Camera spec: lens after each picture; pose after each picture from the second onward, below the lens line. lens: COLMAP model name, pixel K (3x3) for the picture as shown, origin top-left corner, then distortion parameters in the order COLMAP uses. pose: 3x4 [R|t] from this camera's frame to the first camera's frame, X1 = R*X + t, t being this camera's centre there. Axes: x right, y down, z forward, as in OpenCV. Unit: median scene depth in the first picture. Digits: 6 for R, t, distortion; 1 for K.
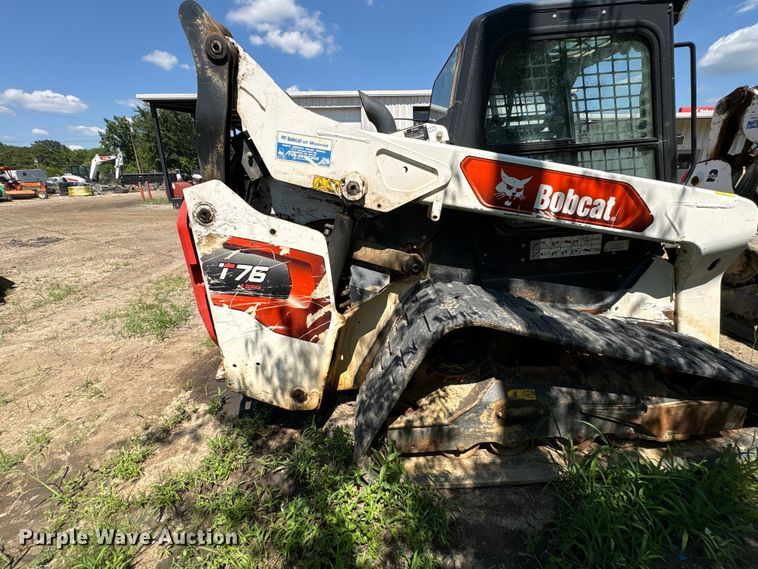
lens RADIAL K [[337.7, 0, 379.6], [0, 337.7, 285.9], [0, 0, 1]] dist [0.000830, -0.000173]
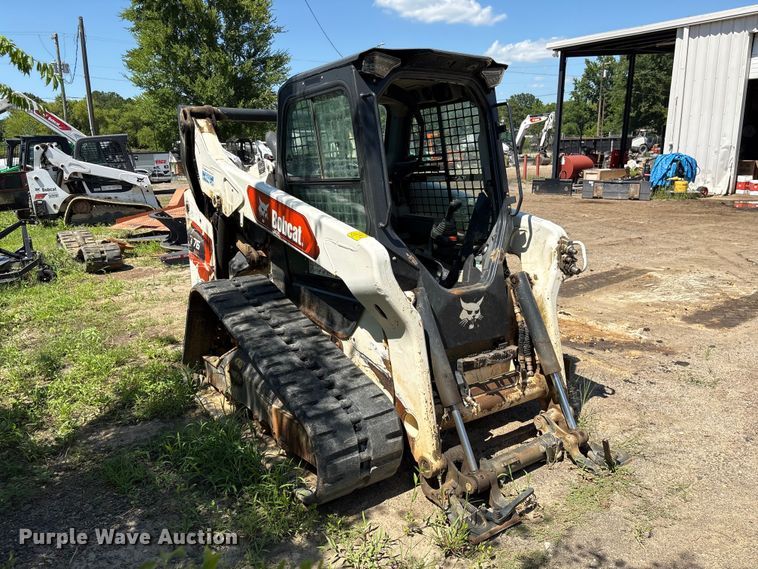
lens RADIAL K [[569.7, 0, 376.7], [0, 569.7, 286.6], [0, 0, 1]] dist [0.087051, -0.115946]
pose [[0.558147, 0.207695, -0.803327, 2.407732], [-0.256546, 0.963923, 0.070970, -0.257352], [0.789086, 0.166478, 0.591294, 0.045992]]
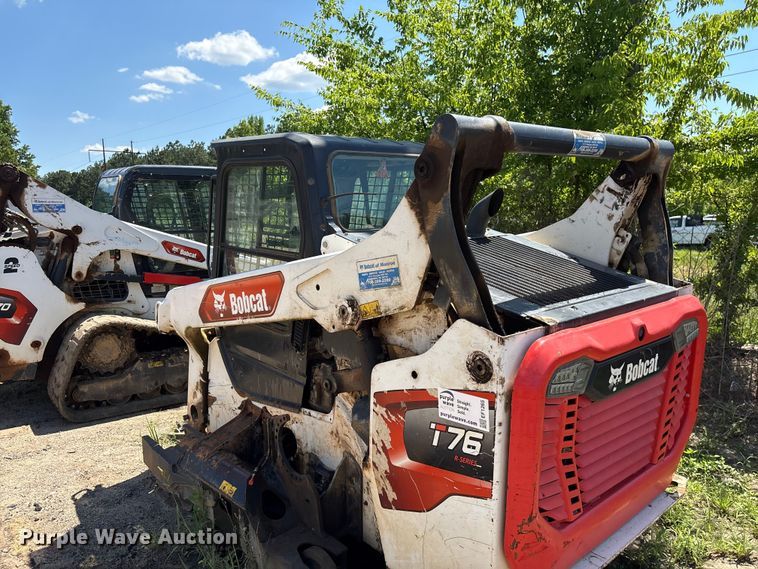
lens RADIAL K [[569.7, 0, 376.7], [0, 569.7, 286.6], [0, 0, 1]] dist [0.087051, -0.115946]
pose [[-0.653131, -0.067400, 0.754240, -1.181993], [0.258996, 0.916078, 0.306139, -0.990768], [-0.711577, 0.395294, -0.580862, 2.509253]]
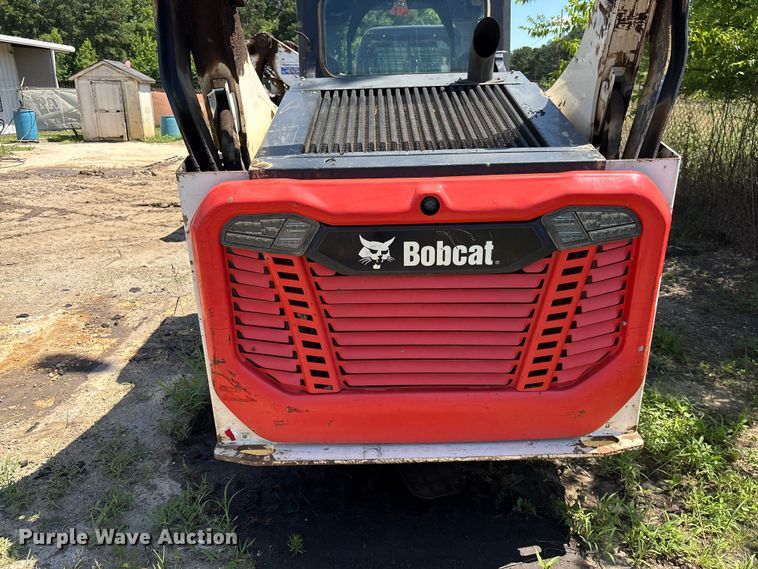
lens RADIAL K [[573.0, 0, 376.6], [0, 573.0, 283.9], [0, 0, 1]] dist [0.056764, -0.069692]
pose [[0.018680, -0.291591, 0.956361, -1.581166], [0.318217, 0.908521, 0.270789, -0.505282], [-0.947834, 0.299272, 0.109761, 1.371665]]
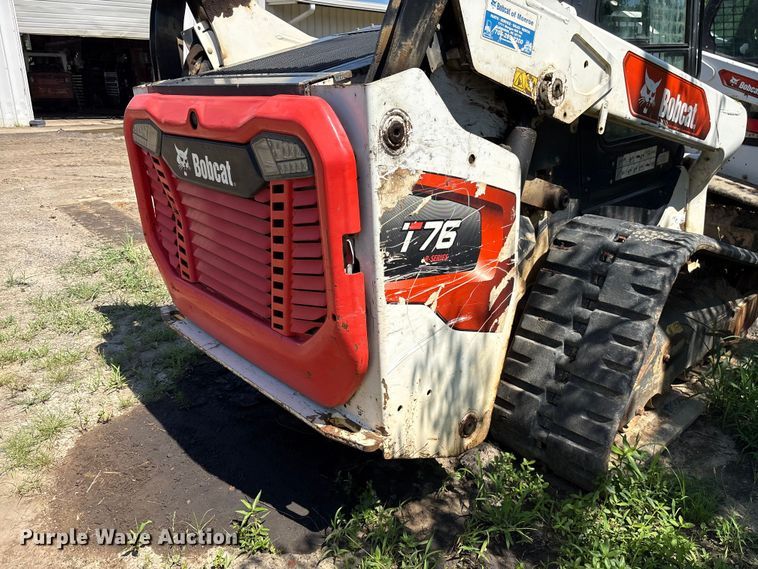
lens RADIAL K [[573.0, 0, 376.6], [0, 573.0, 283.9], [0, 0, 1]] dist [0.056764, -0.069692]
pose [[0.762926, -0.187180, 0.618795, -1.062111], [0.176291, 0.981128, 0.079430, -0.049878], [-0.621985, 0.048489, 0.781526, 0.290572]]
